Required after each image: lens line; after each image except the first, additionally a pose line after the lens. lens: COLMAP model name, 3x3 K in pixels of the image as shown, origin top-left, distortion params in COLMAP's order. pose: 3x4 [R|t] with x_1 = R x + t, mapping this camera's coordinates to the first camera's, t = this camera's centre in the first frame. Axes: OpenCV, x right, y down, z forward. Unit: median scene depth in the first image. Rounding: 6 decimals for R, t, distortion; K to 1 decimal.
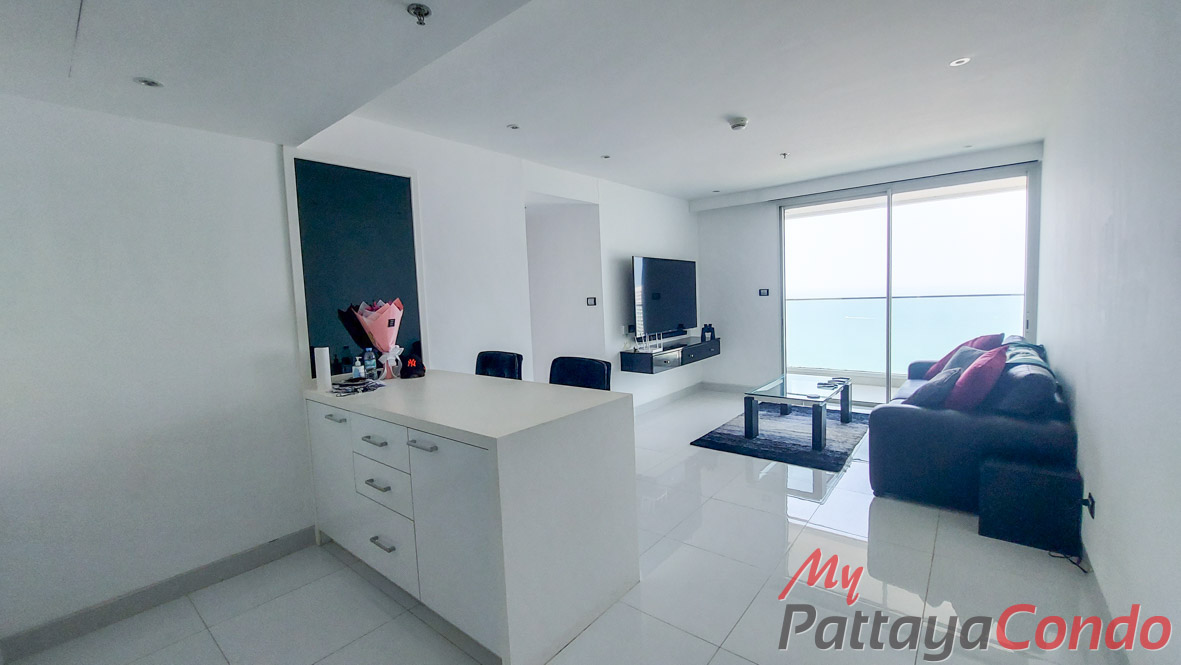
lens RADIAL K [[478.1, 0, 587.1], [0, 478.1, 337.3], [0, 0, 1]] dist [-0.012888, -0.000152]
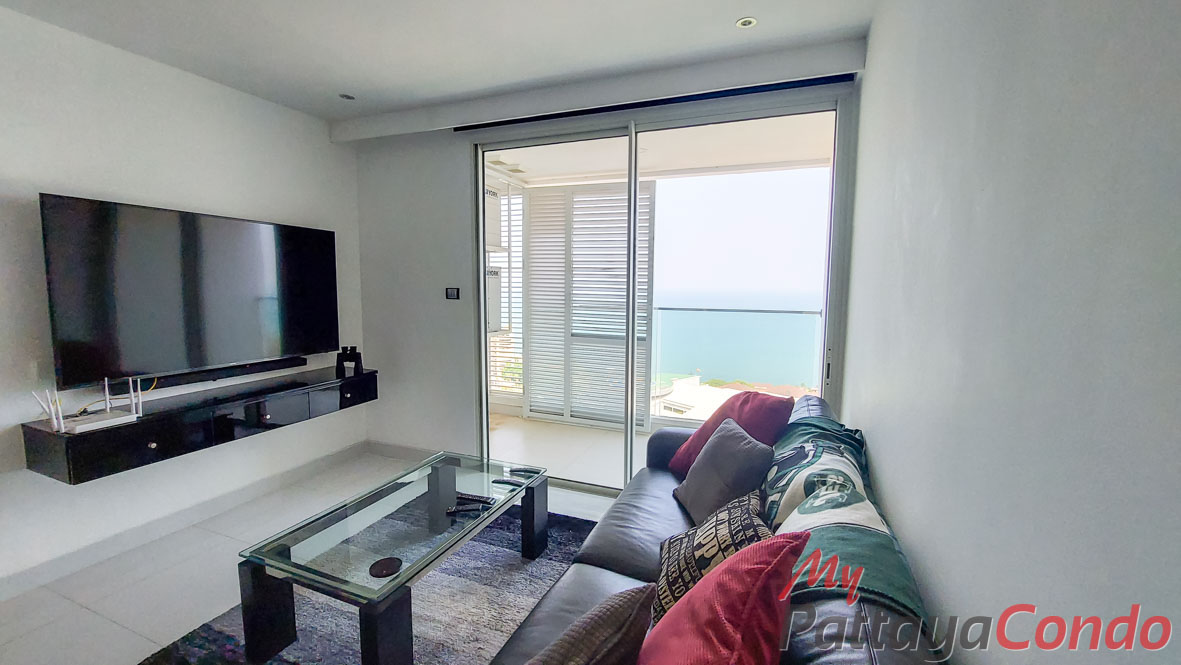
lens RADIAL K [[478.1, 0, 587.6], [0, 478.1, 337.4], [0, 0, 1]] dist [-0.012888, -0.000152]
pose [[0.950562, 0.017536, 0.310040, 0.359773], [-0.022650, 0.999660, 0.012905, -0.053308], [-0.309708, -0.019290, 0.950636, 0.410538]]
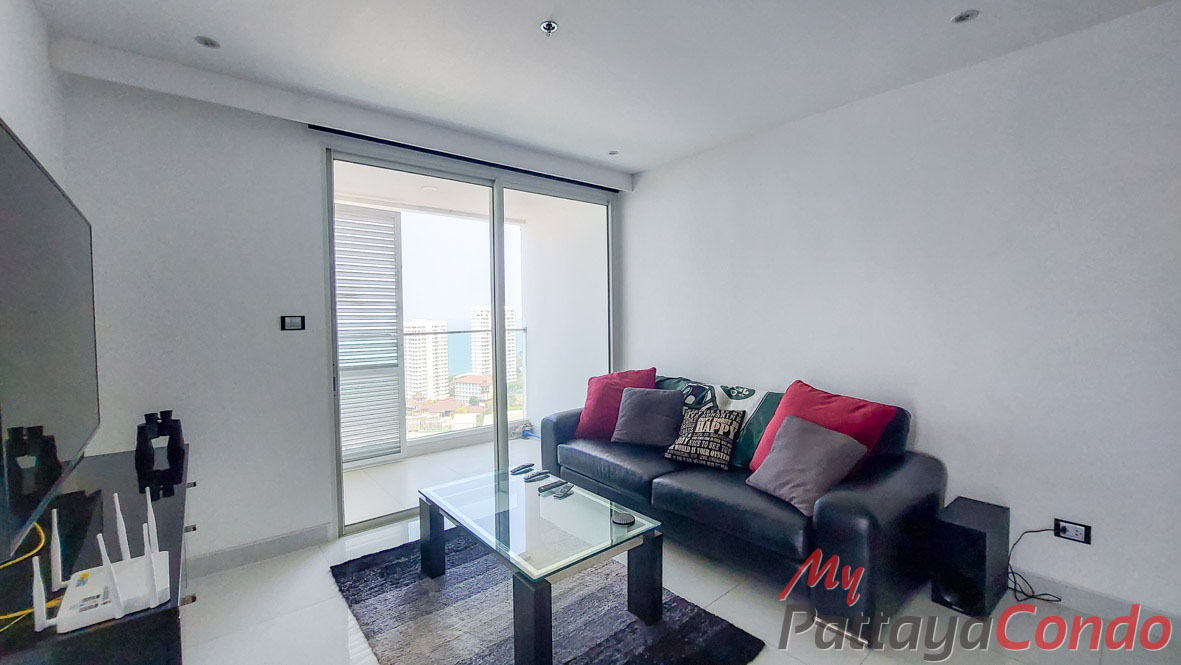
lens RADIAL K [[478.1, 0, 596.9], [0, 478.1, 323.2], [0, 0, 1]] dist [-0.012888, -0.000152]
pose [[0.173537, 0.023227, 0.984553, -0.026398], [0.096925, 0.994466, -0.040545, -0.048296], [-0.980046, 0.102464, 0.170326, 0.660302]]
